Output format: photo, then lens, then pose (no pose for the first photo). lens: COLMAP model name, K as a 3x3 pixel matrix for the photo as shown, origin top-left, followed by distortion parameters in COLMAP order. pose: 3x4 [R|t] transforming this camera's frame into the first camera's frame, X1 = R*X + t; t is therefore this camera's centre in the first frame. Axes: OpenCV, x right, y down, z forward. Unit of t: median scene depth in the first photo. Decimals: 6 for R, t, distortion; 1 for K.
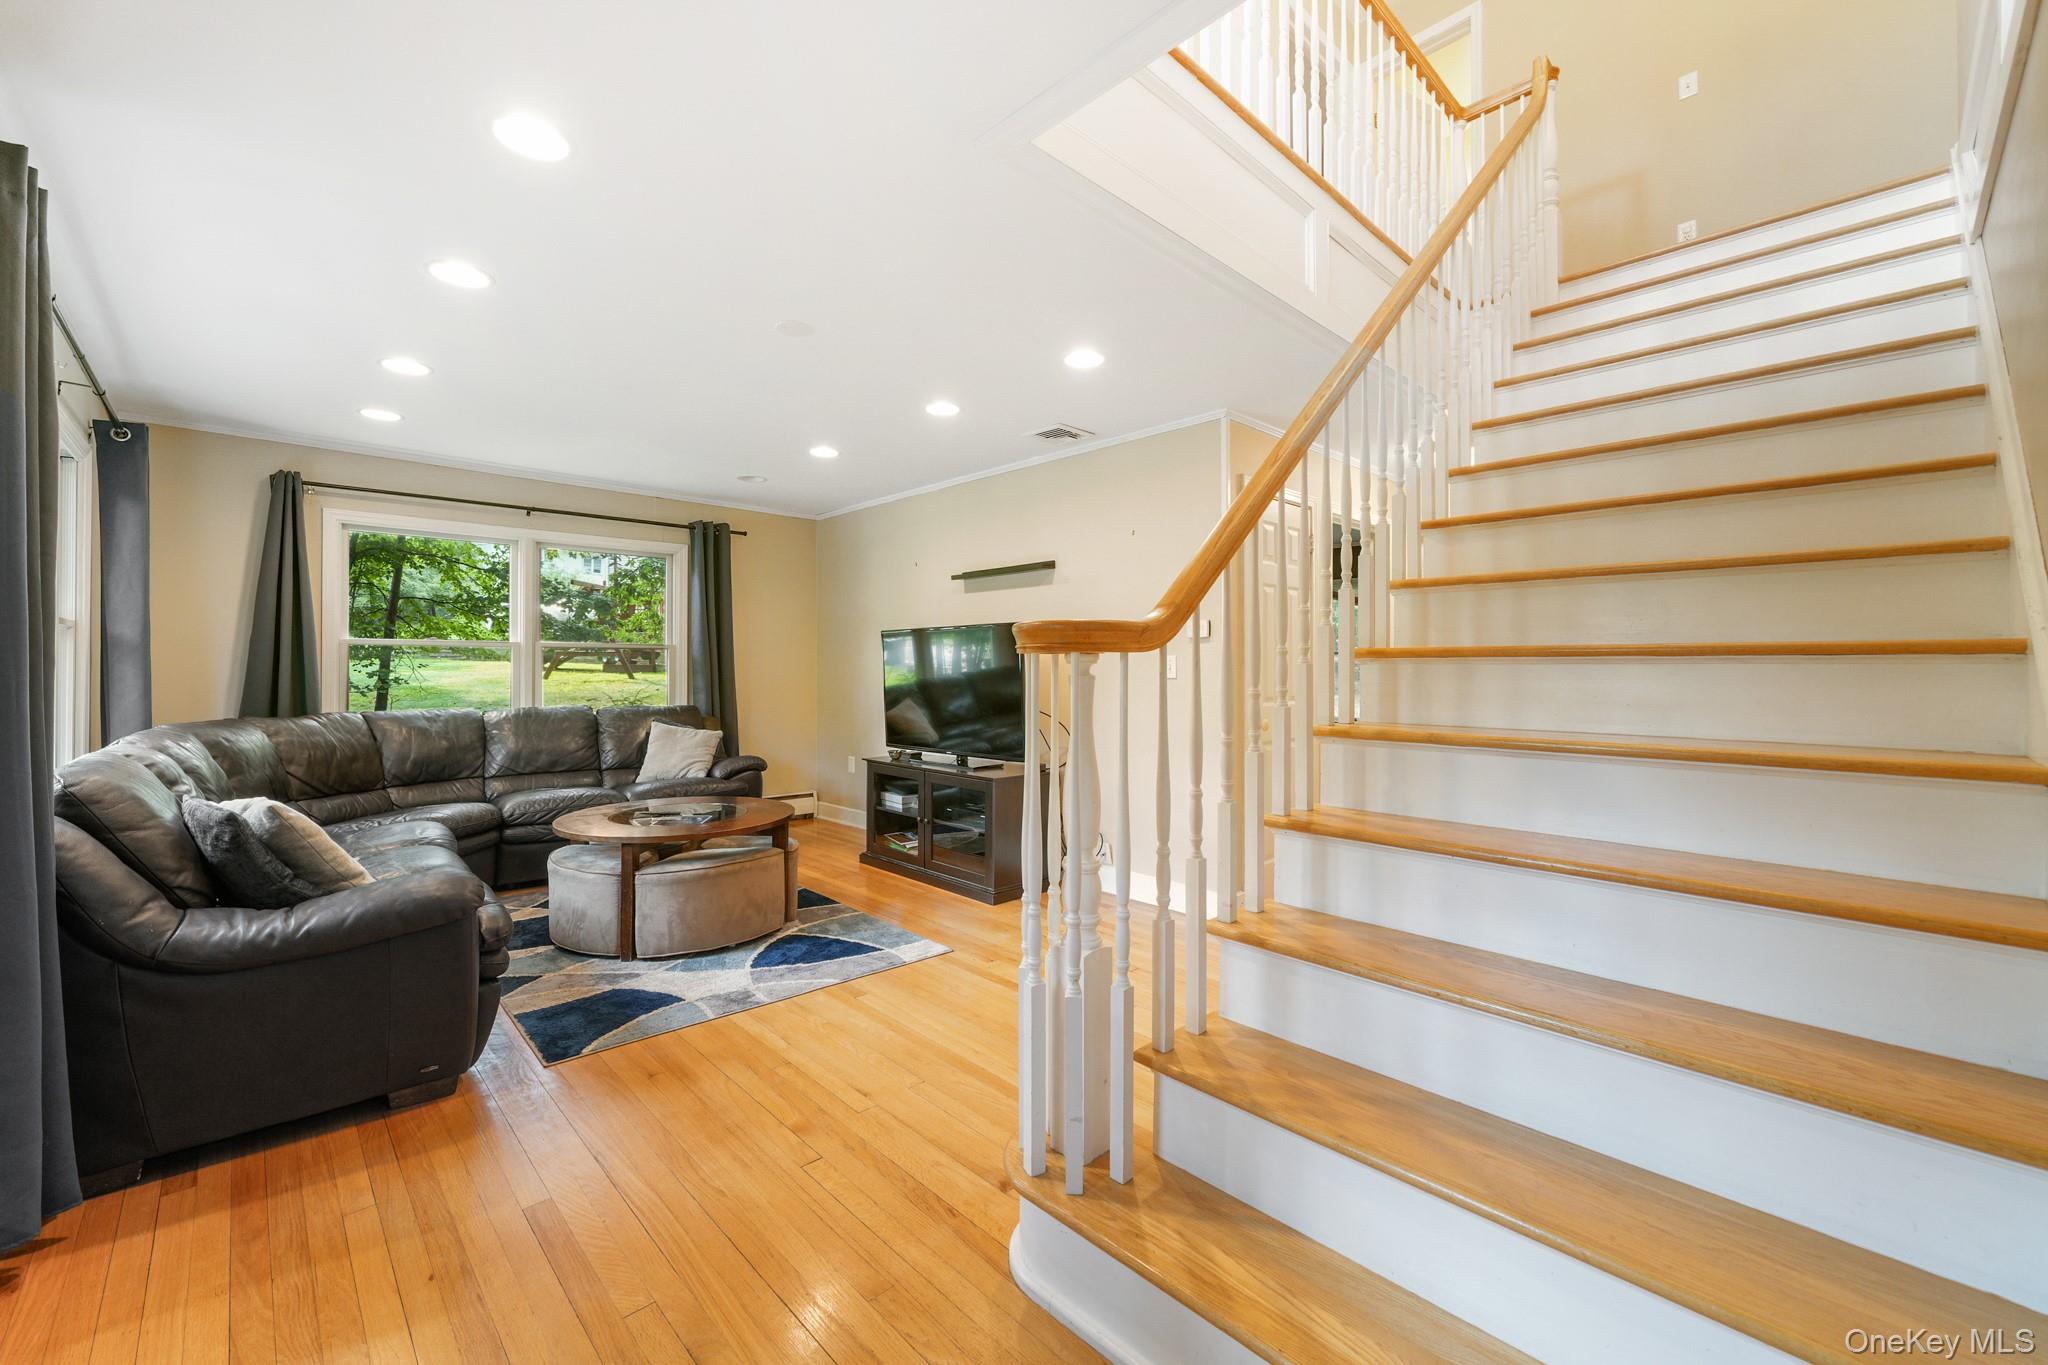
lens RADIAL K [[805.7, 0, 1036.5], [0, 805.7, 657.0], [0, 0, 1]] dist [0.000463, -0.000119]
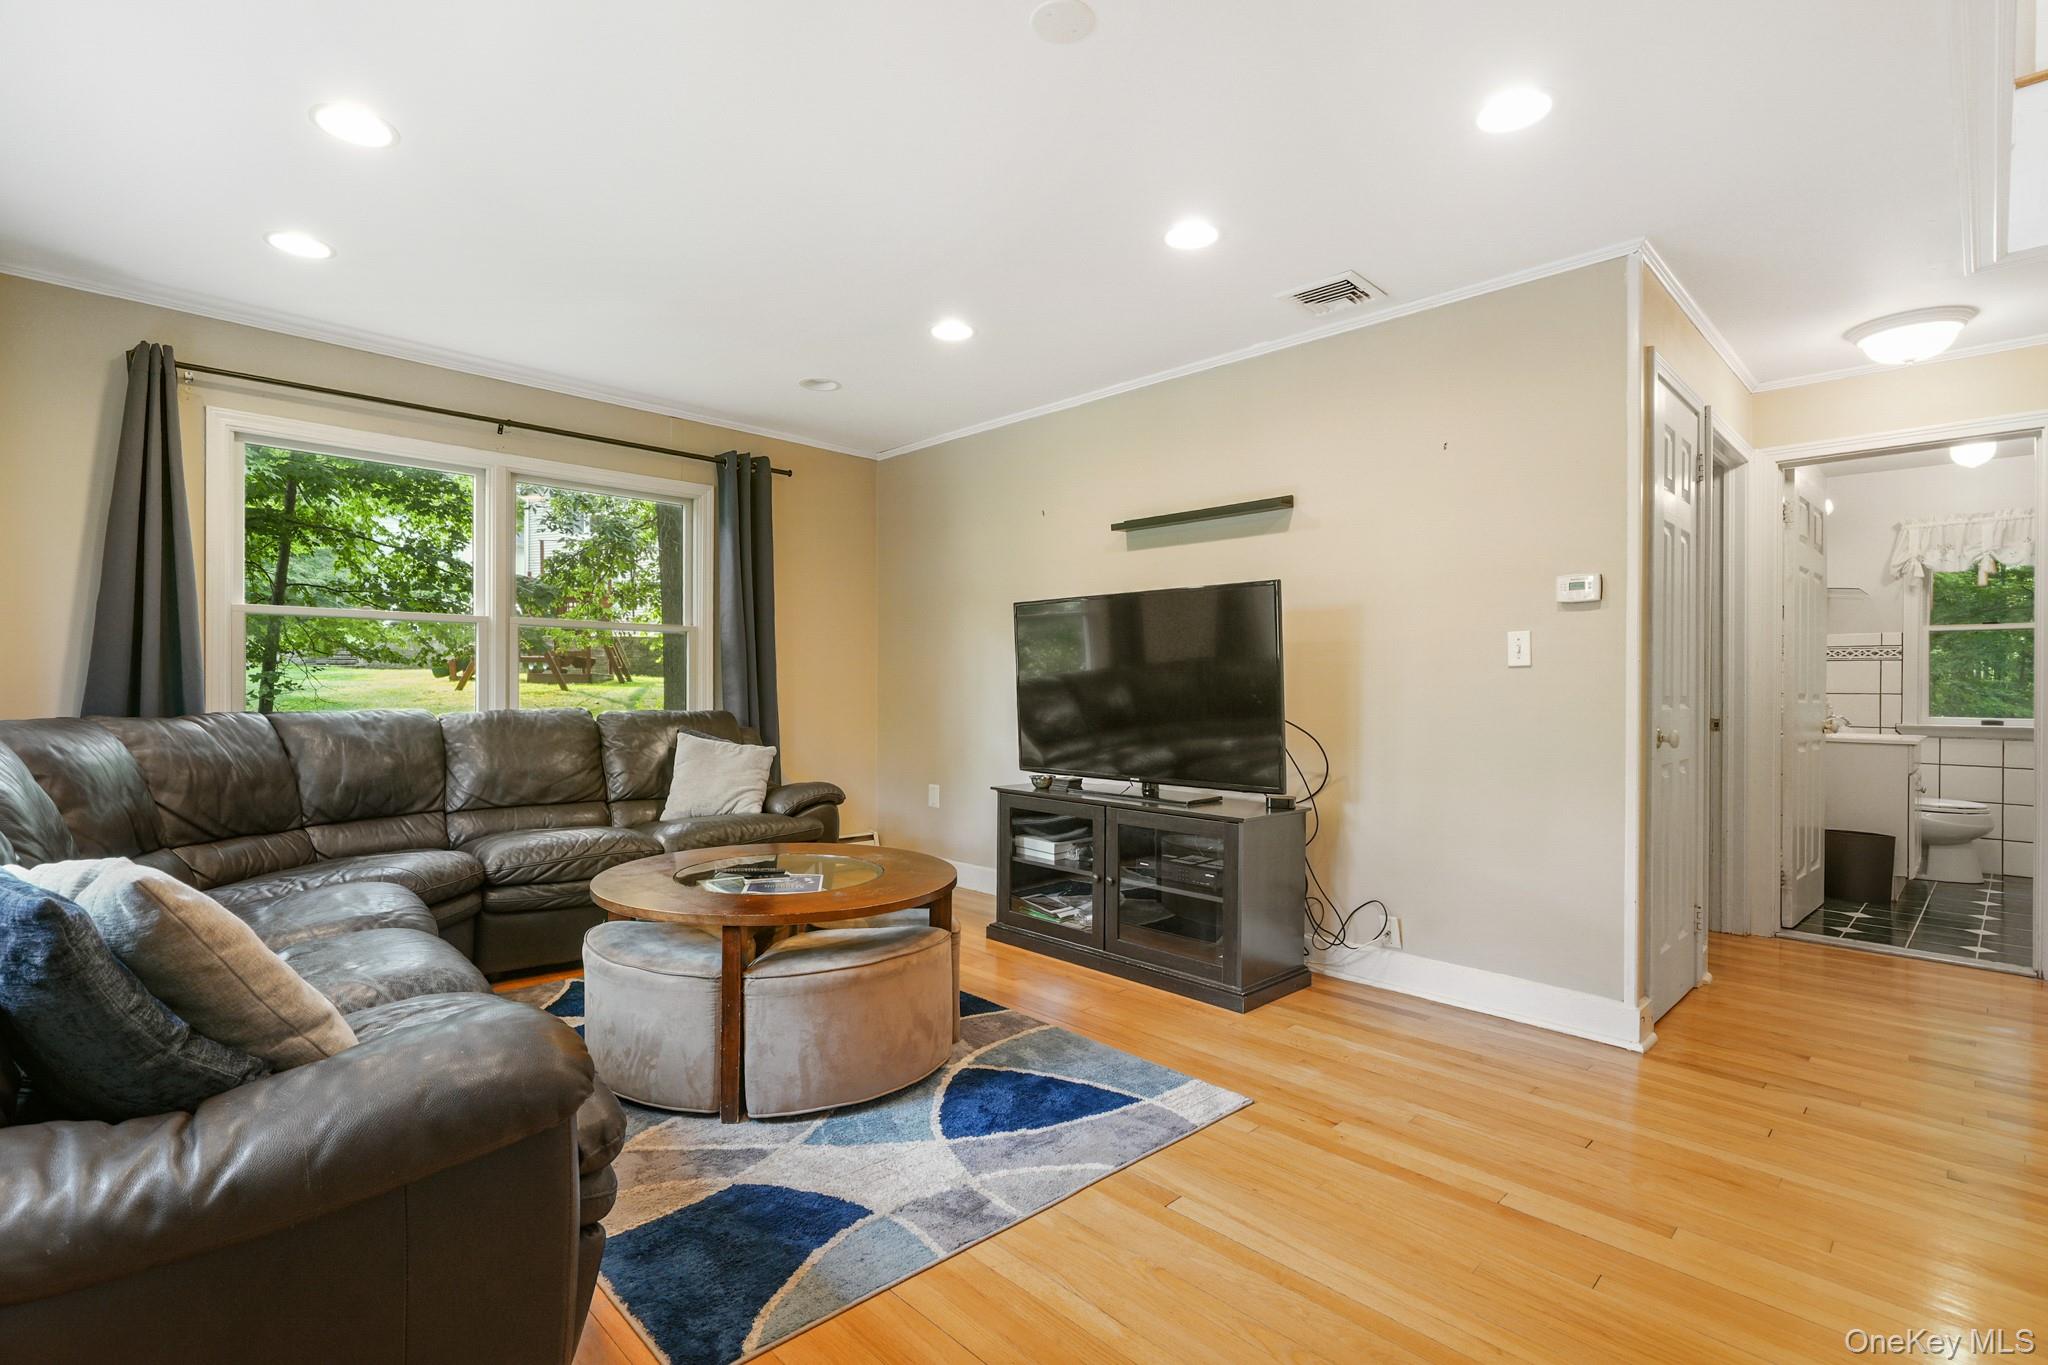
lens RADIAL K [[943.2, 0, 1024.0], [0, 943.2, 682.5], [0, 0, 1]] dist [-0.000689, -0.000061]
pose [[0.999981, 0.005875, 0.002000, -0.235494], [-0.005898, 0.999915, 0.011664, 0.033712], [-0.001931, -0.011675, 0.999930, 0.243840]]
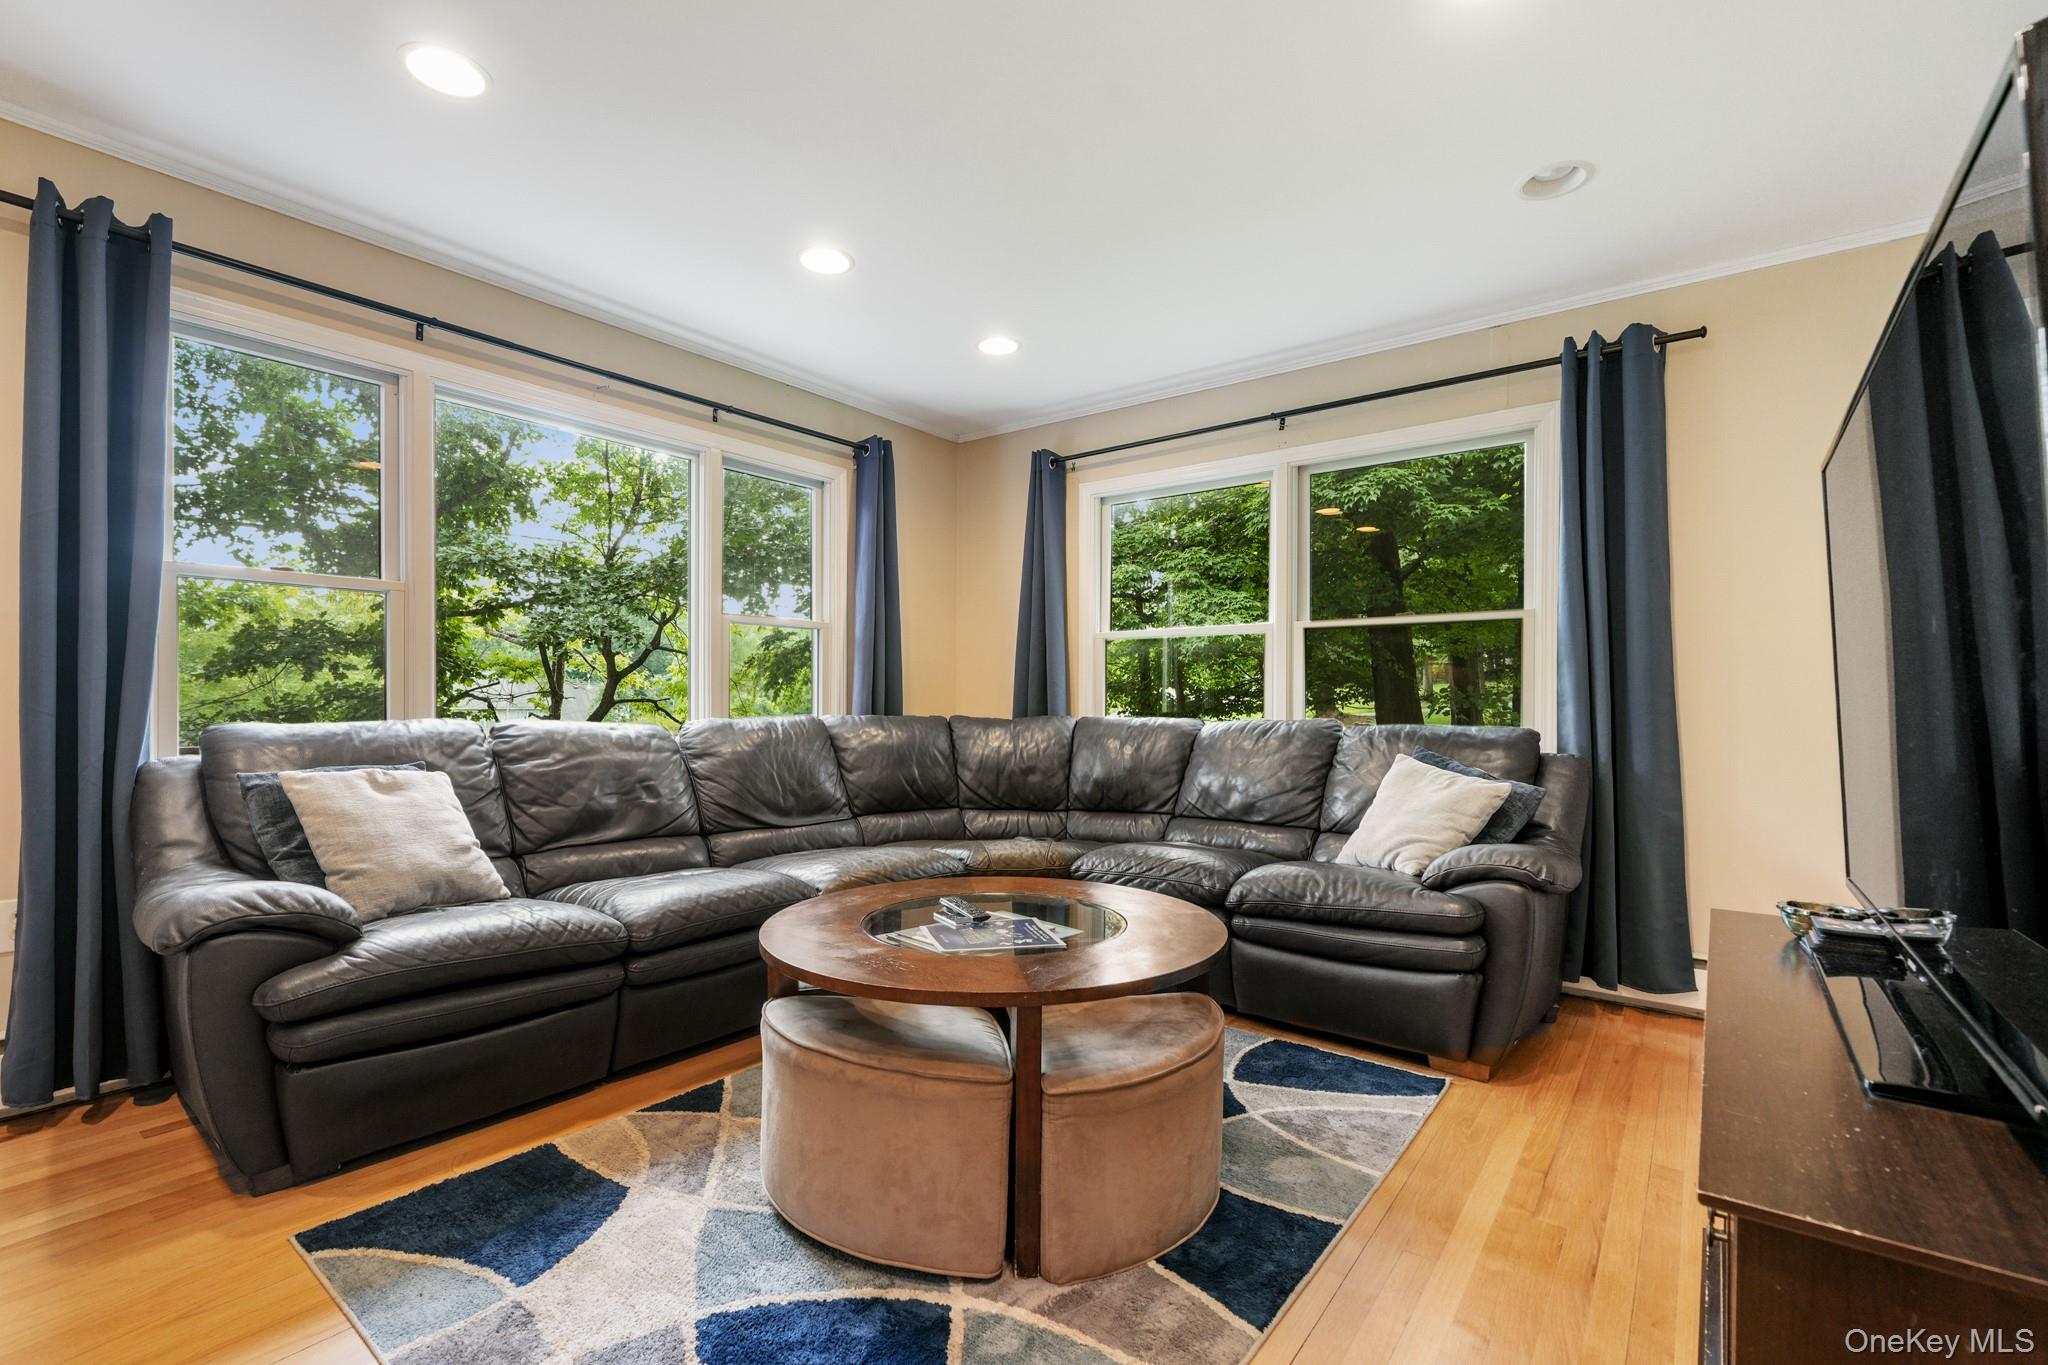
lens RADIAL K [[923.8, 0, 987.2], [0, 923.8, 707.4], [0, 0, 1]] dist [0.000087, 0.000019]
pose [[0.126586, 0.003438, -0.991950, 0.103331], [0.011745, 0.999919, 0.004964, 0.057500], [0.991886, -0.012279, 0.126535, 0.855653]]
